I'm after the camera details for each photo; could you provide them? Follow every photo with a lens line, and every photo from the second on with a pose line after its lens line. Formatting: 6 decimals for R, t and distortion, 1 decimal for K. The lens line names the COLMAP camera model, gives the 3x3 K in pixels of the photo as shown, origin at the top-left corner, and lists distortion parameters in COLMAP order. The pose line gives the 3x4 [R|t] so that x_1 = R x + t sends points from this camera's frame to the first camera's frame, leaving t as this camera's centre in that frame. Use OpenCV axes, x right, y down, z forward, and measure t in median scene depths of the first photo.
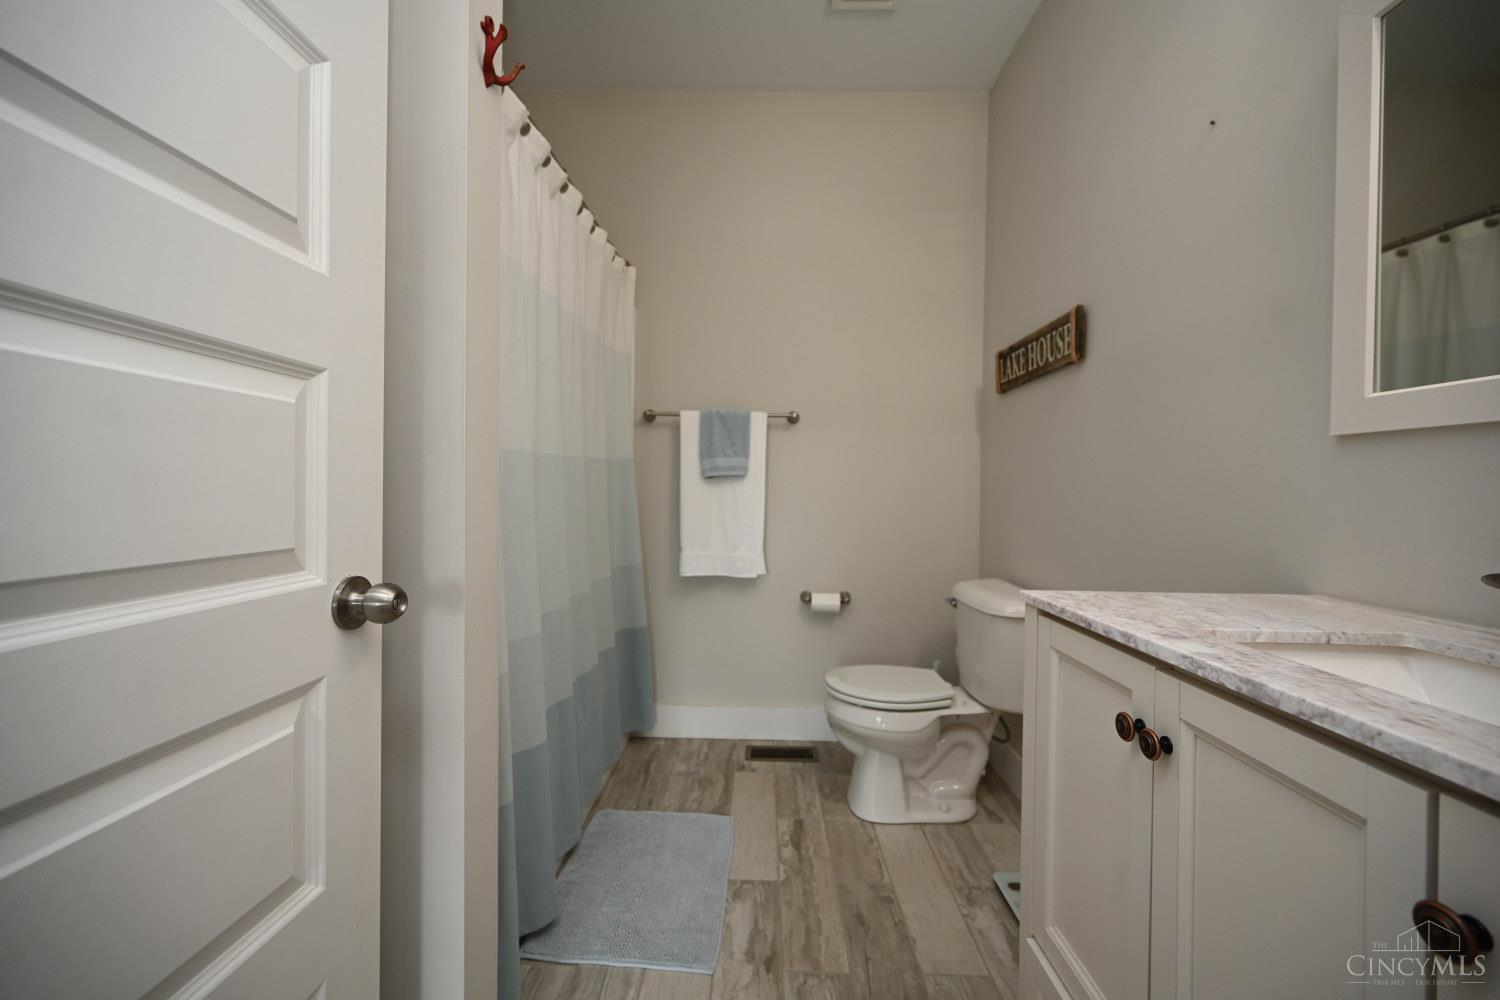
lens RADIAL K [[594.6, 0, 752.7], [0, 594.6, 496.9], [0, 0, 1]] dist [0.002499, -0.000975]
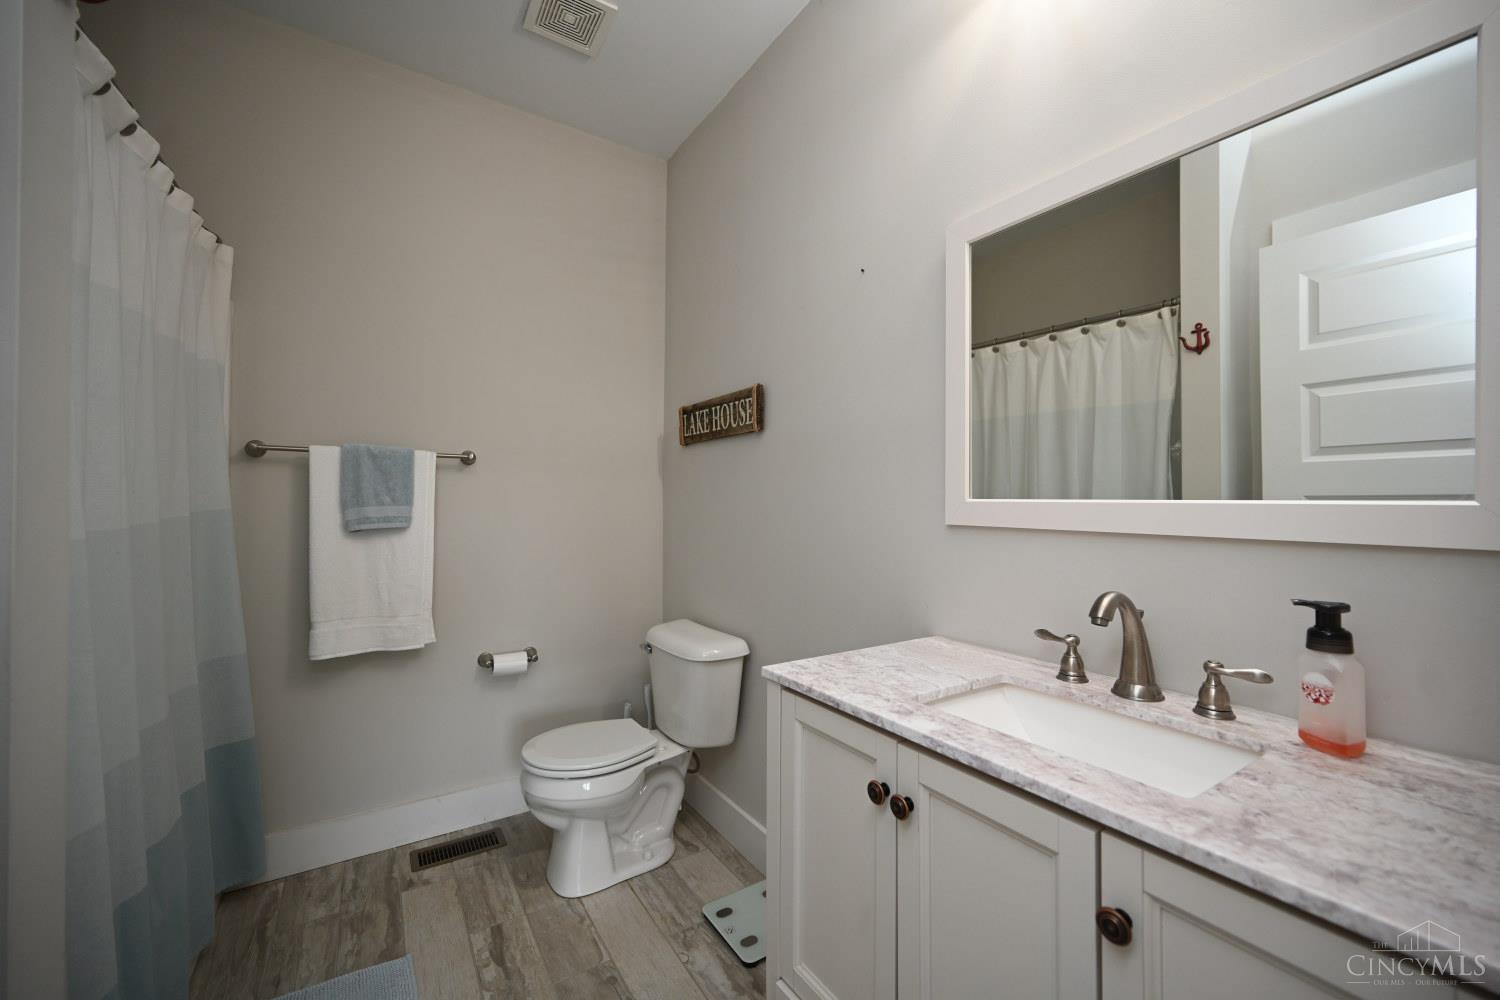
lens RADIAL K [[594.6, 0, 755.8], [0, 594.6, 497.2], [0, 0, 1]] dist [0.002499, -0.000975]
pose [[0.824733, -0.002580, 0.565517, -0.098493], [0.010101, 0.999897, -0.010169, -0.077401], [-0.565432, 0.014099, 0.824674, 0.043013]]
